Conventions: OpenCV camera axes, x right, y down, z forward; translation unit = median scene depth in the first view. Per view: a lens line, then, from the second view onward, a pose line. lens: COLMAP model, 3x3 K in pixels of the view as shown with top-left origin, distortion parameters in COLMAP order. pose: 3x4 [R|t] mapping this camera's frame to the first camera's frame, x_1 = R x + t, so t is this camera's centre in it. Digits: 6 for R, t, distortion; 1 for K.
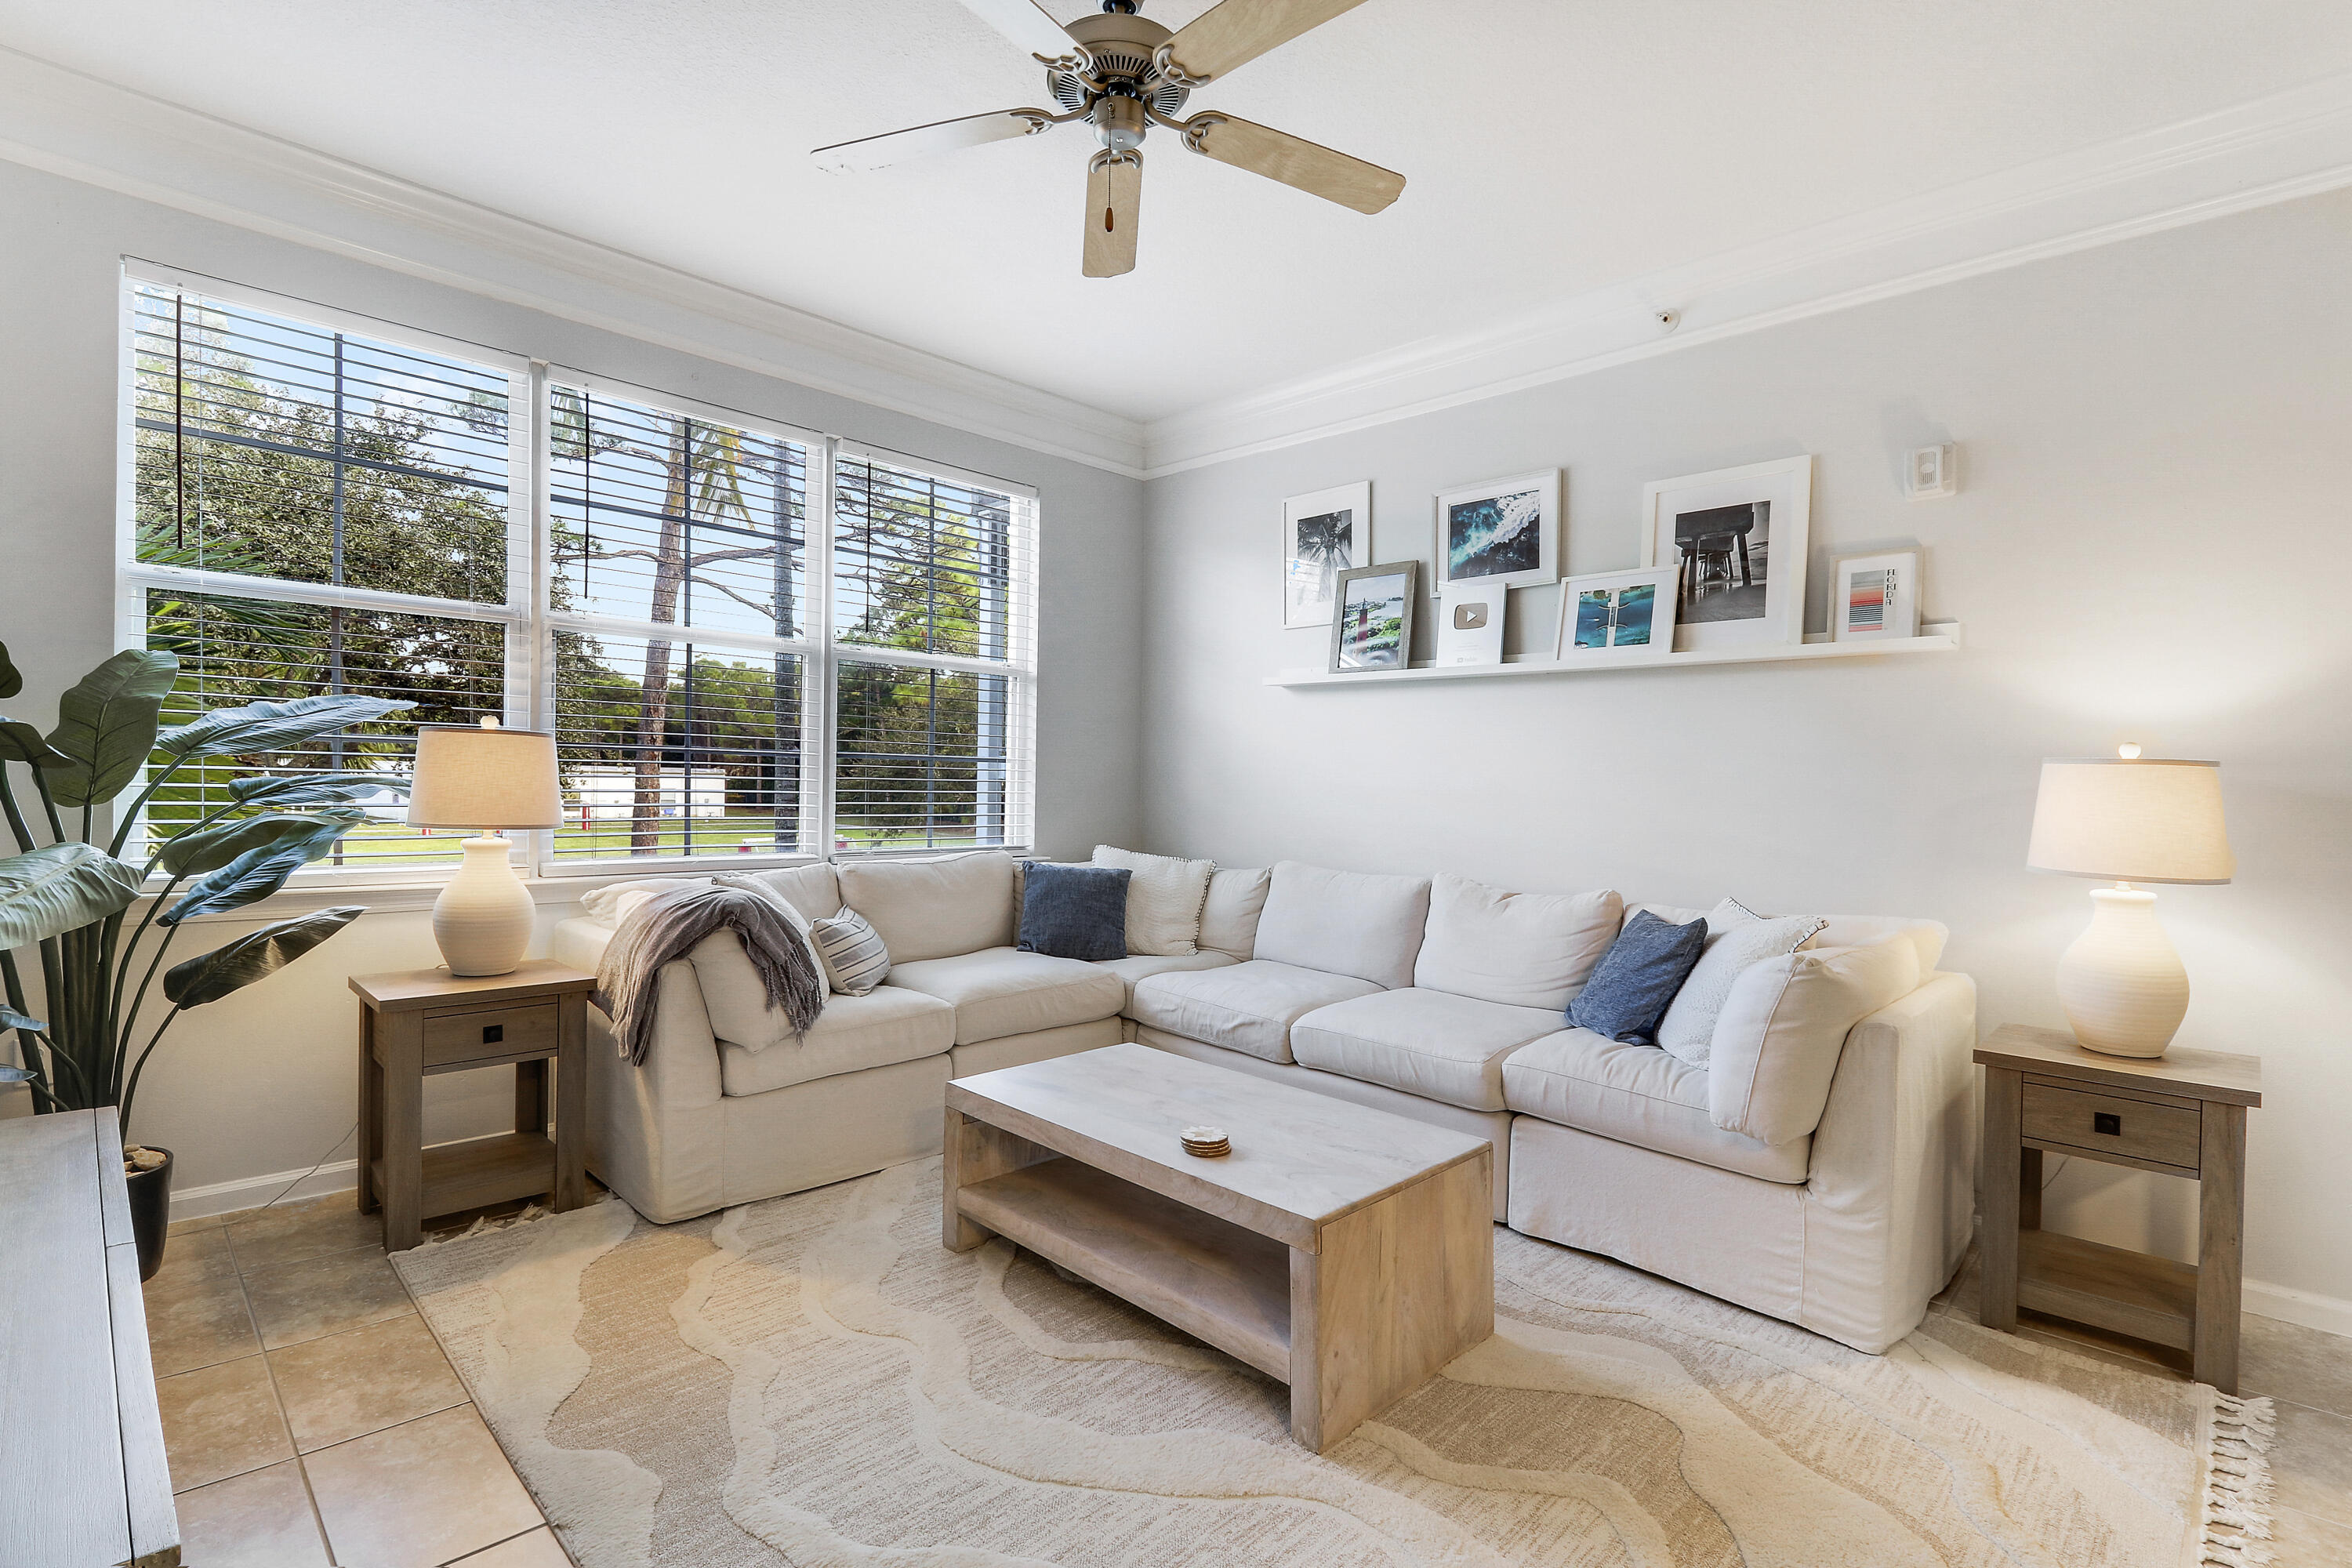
lens RADIAL K [[1091.4, 0, 1189.6], [0, 1091.4, 776.5], [0, 0, 1]] dist [0.002240, -0.006534]
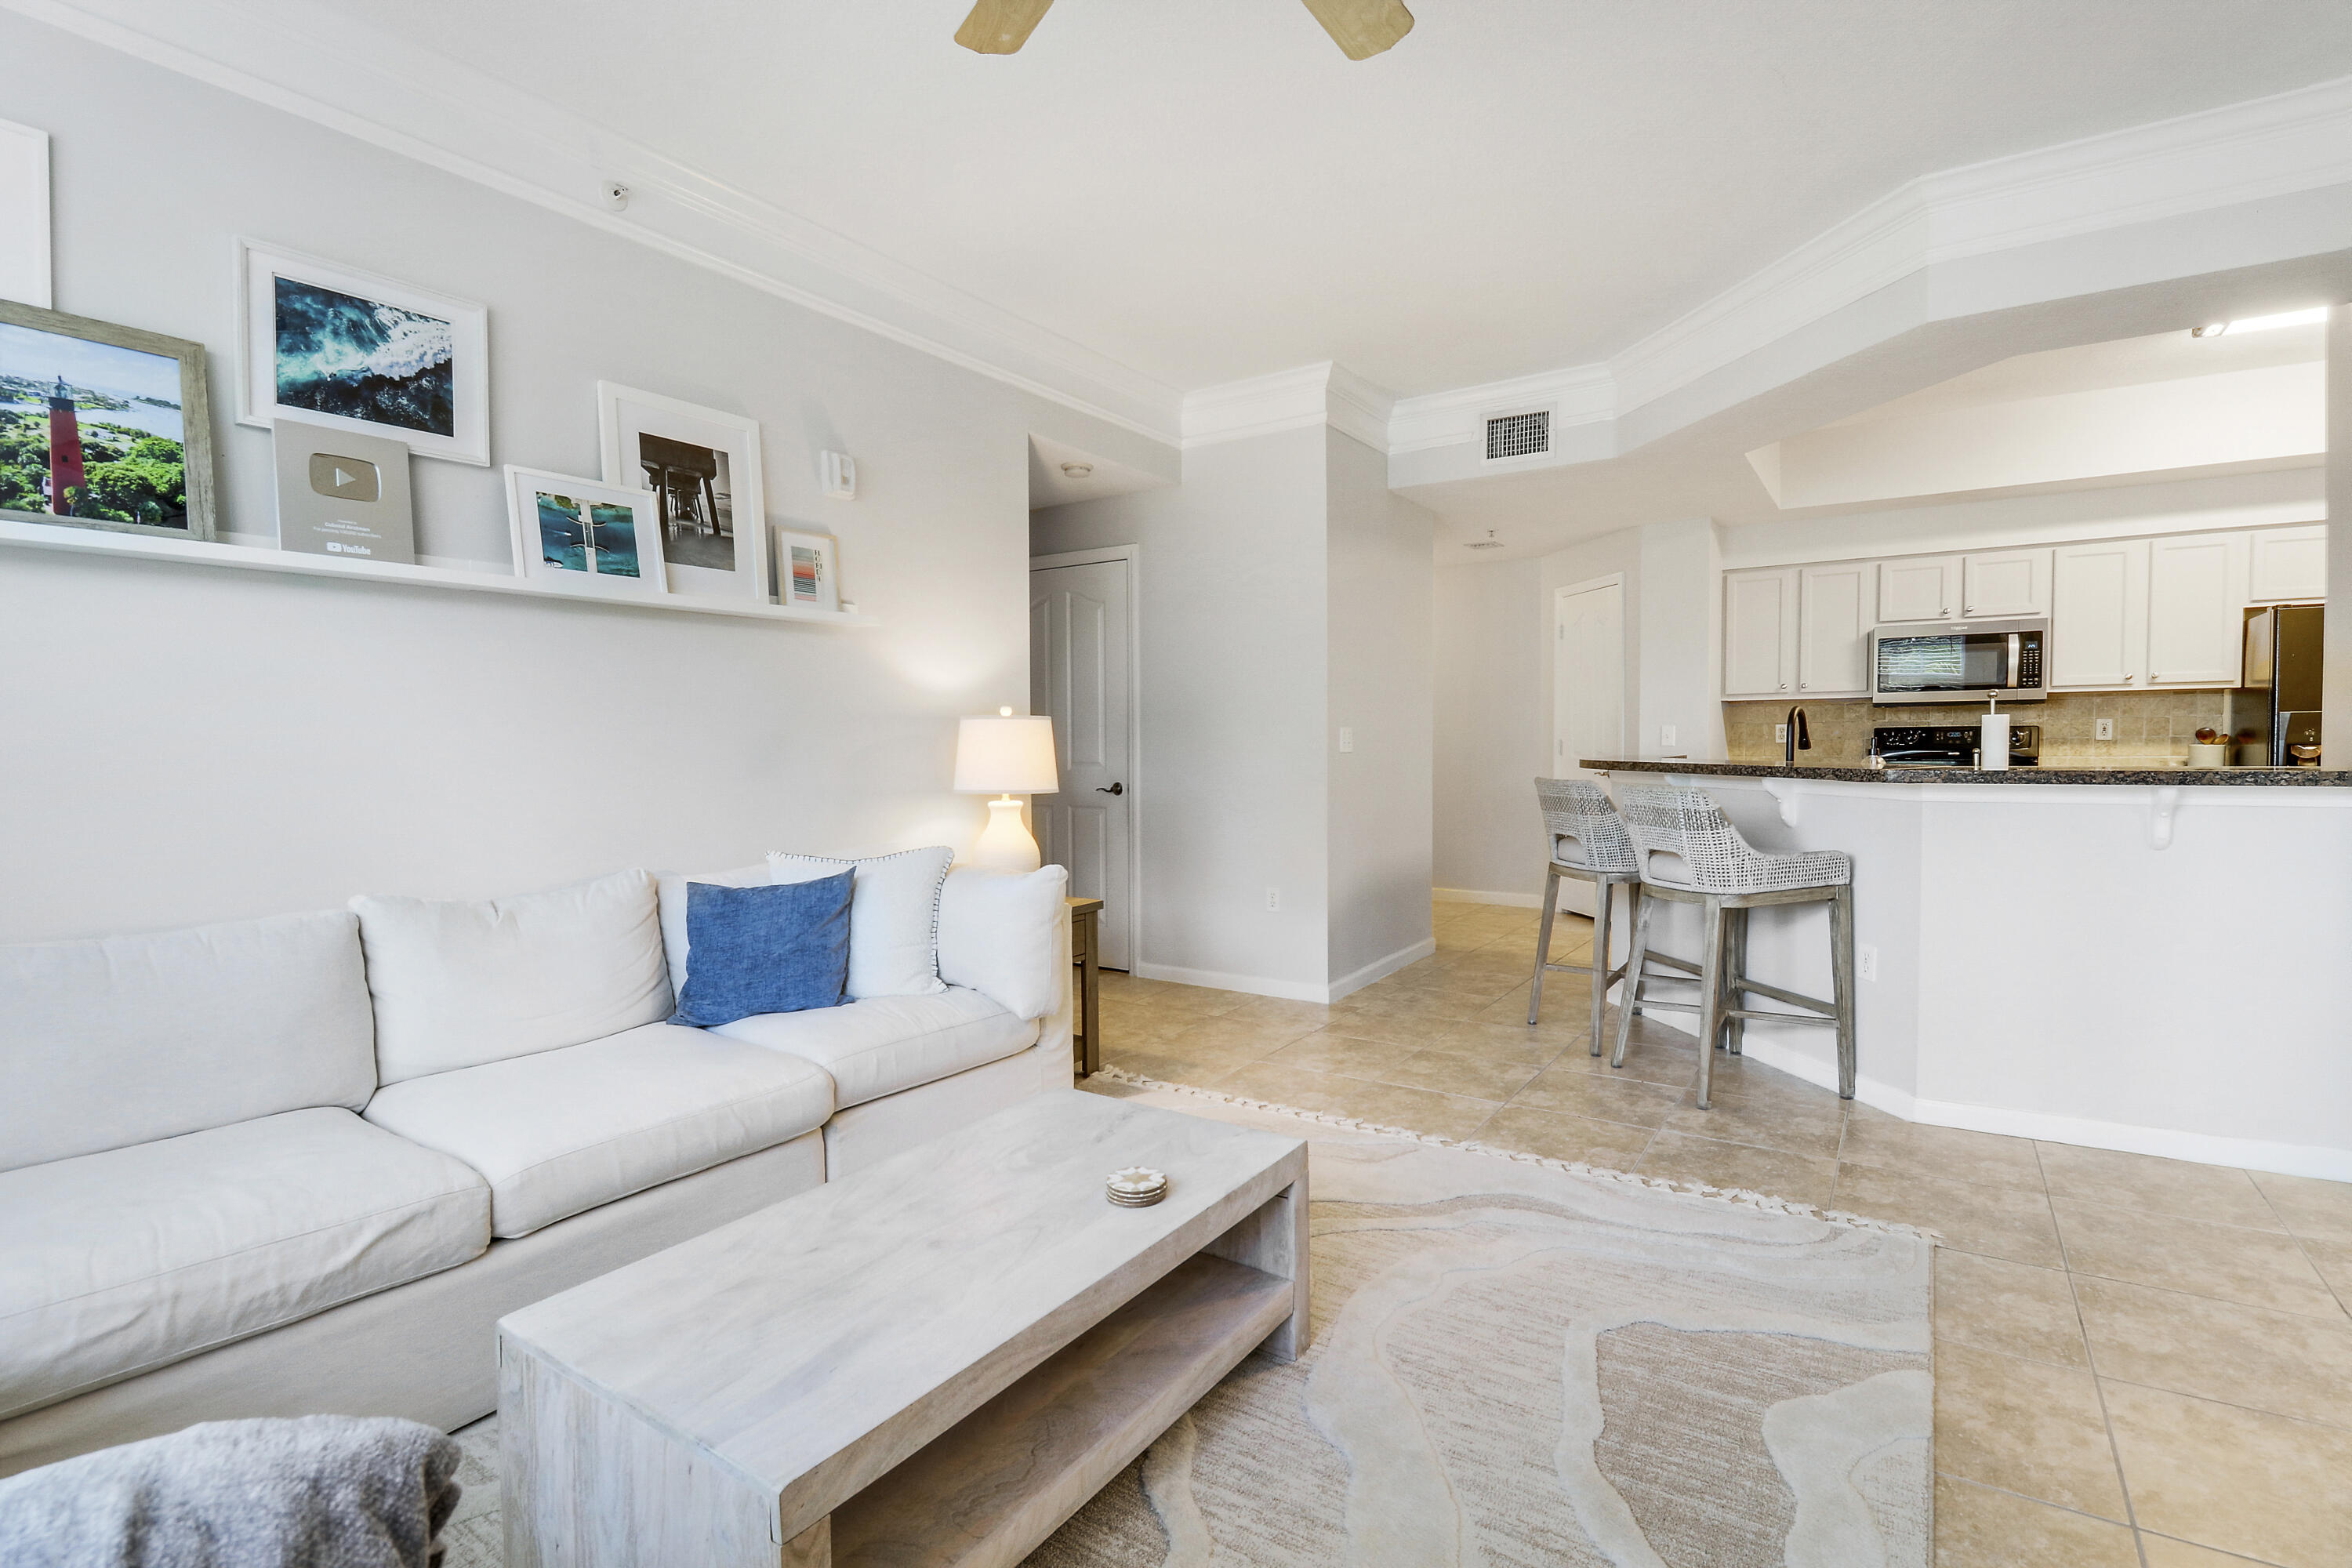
lens RADIAL K [[1091.4, 0, 1206.4], [0, 1091.4, 775.9], [0, 0, 1]] dist [0.002240, -0.006534]
pose [[-0.190311, -0.050705, 0.980413, -0.523765], [0.007219, 0.998566, 0.053045, -0.008660], [-0.981697, 0.017173, -0.189672, 0.742676]]
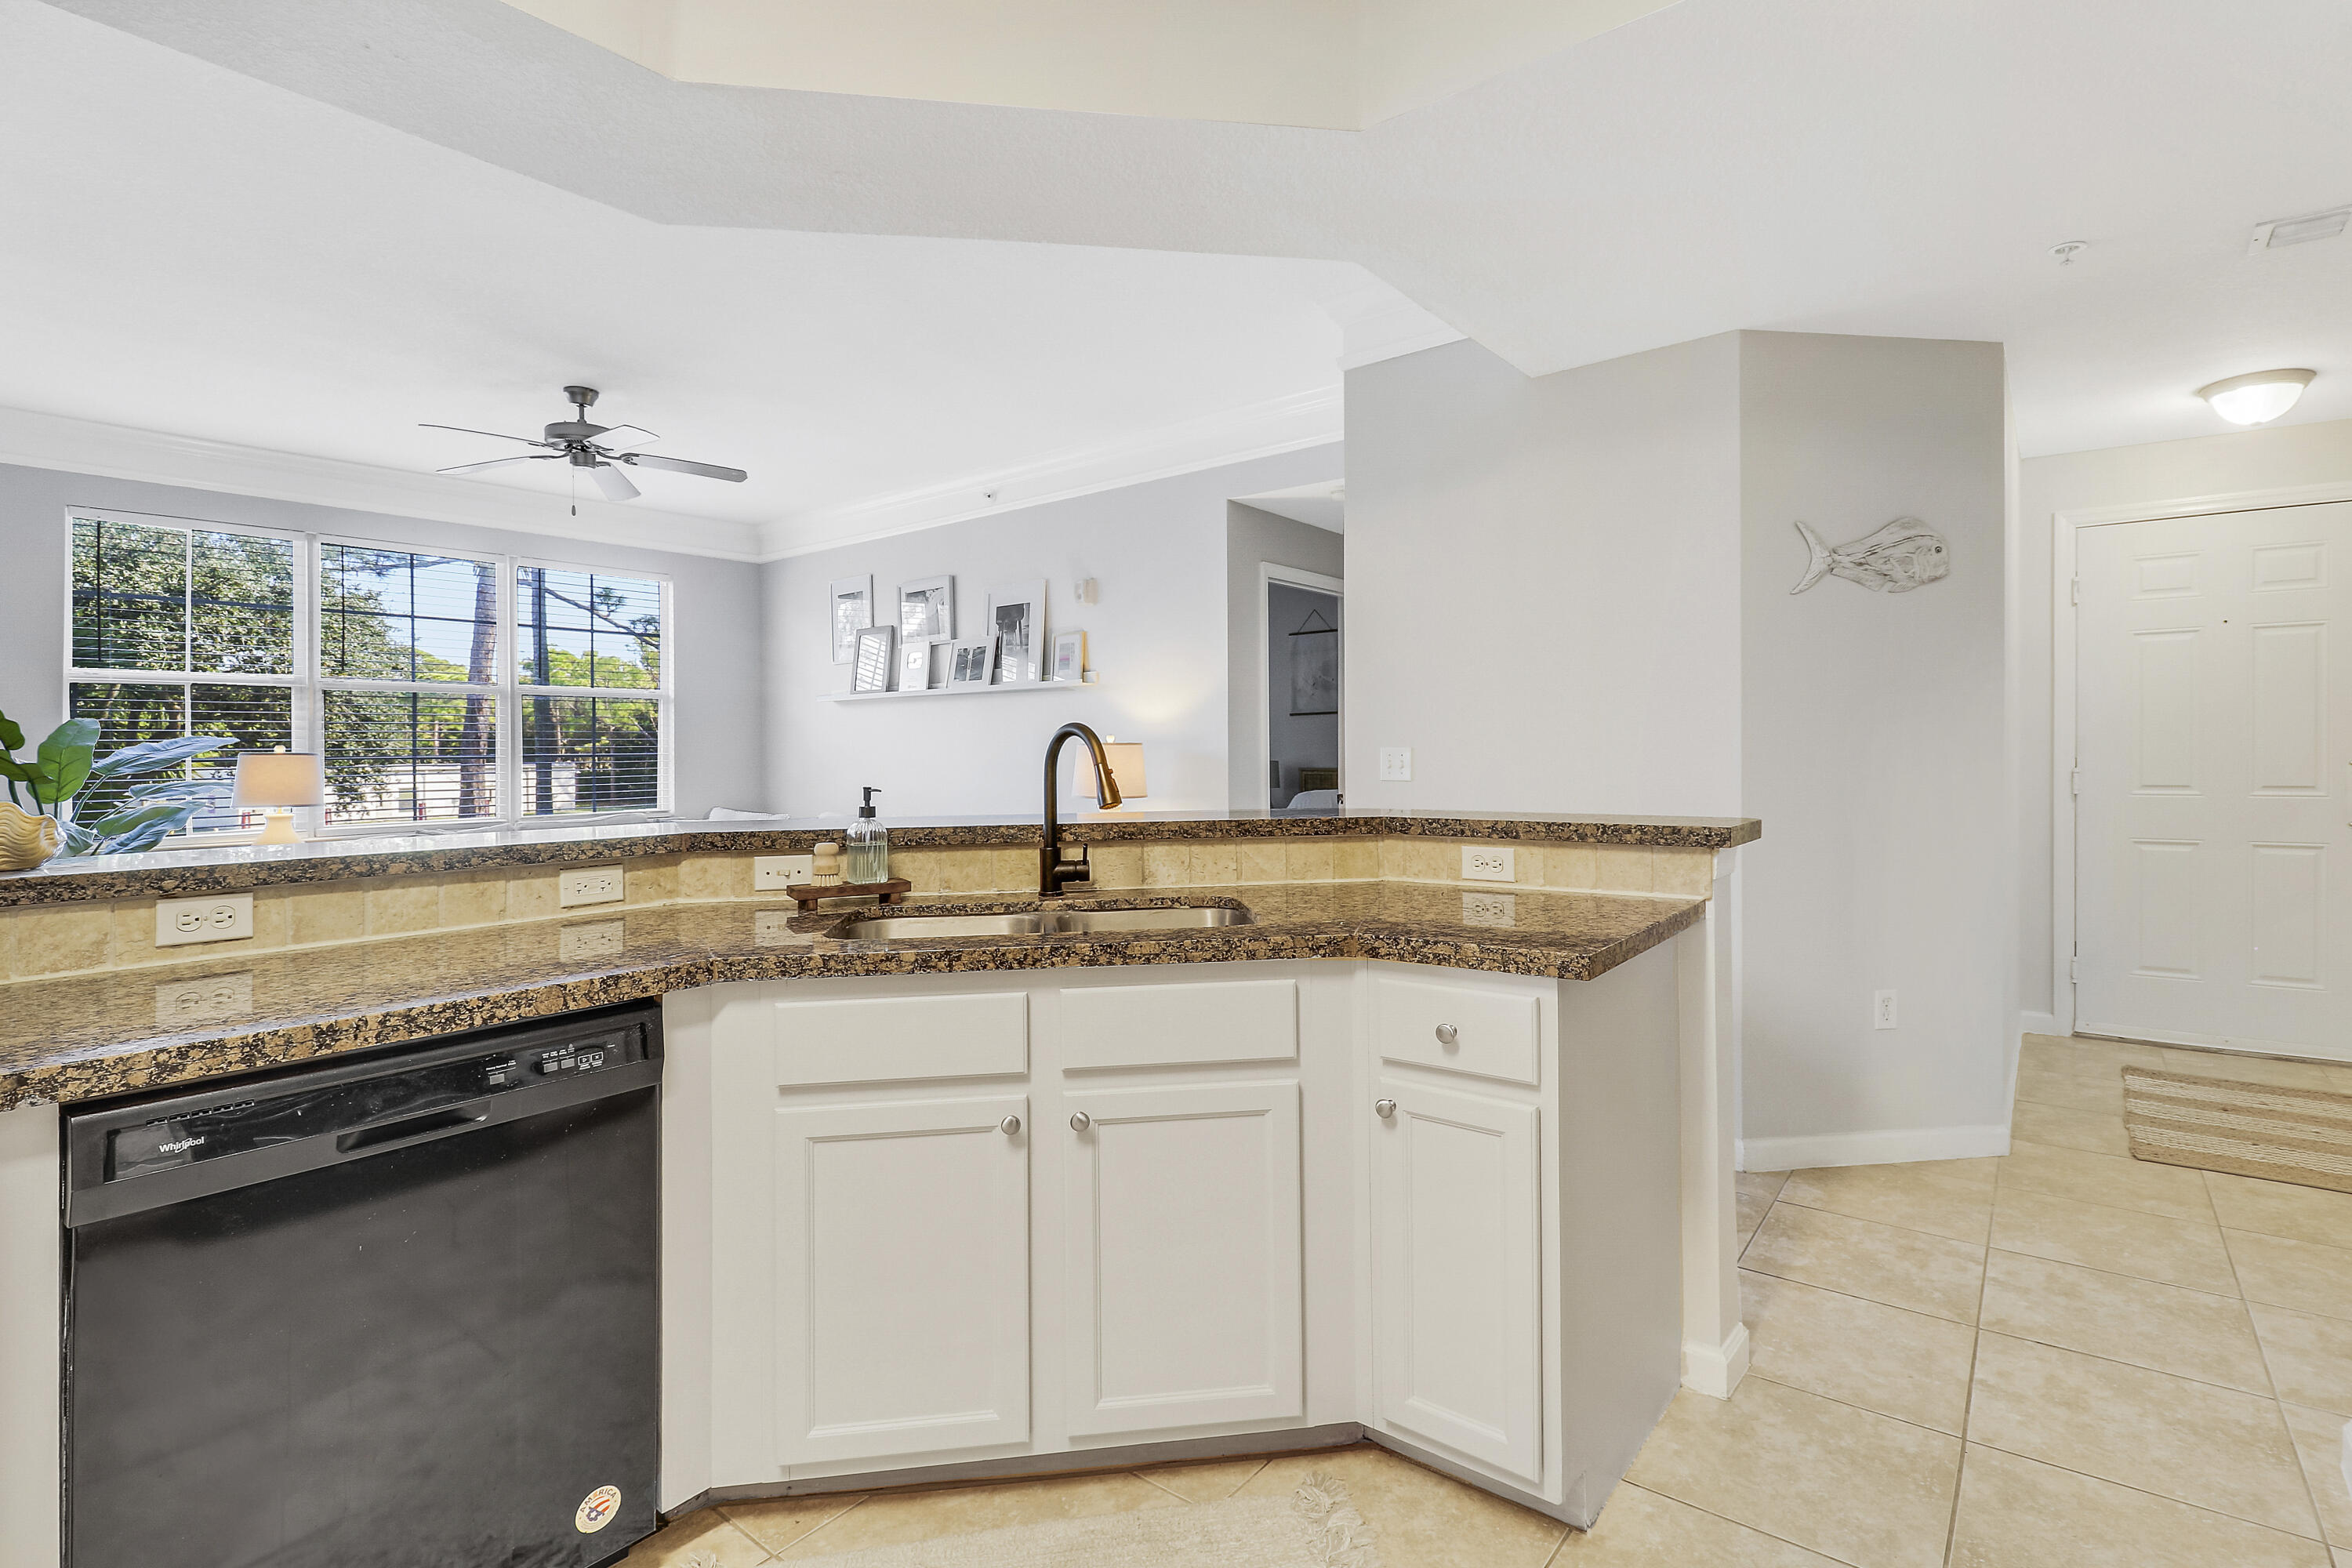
lens RADIAL K [[1091.4, 0, 1188.5], [0, 1091.4, 747.4], [0, 0, 1]] dist [0.002240, -0.006534]
pose [[0.994690, -0.034377, 0.097010, 0.591079], [0.034316, 0.999408, 0.002301, -0.003819], [-0.097031, 0.001040, 0.995281, -0.819381]]
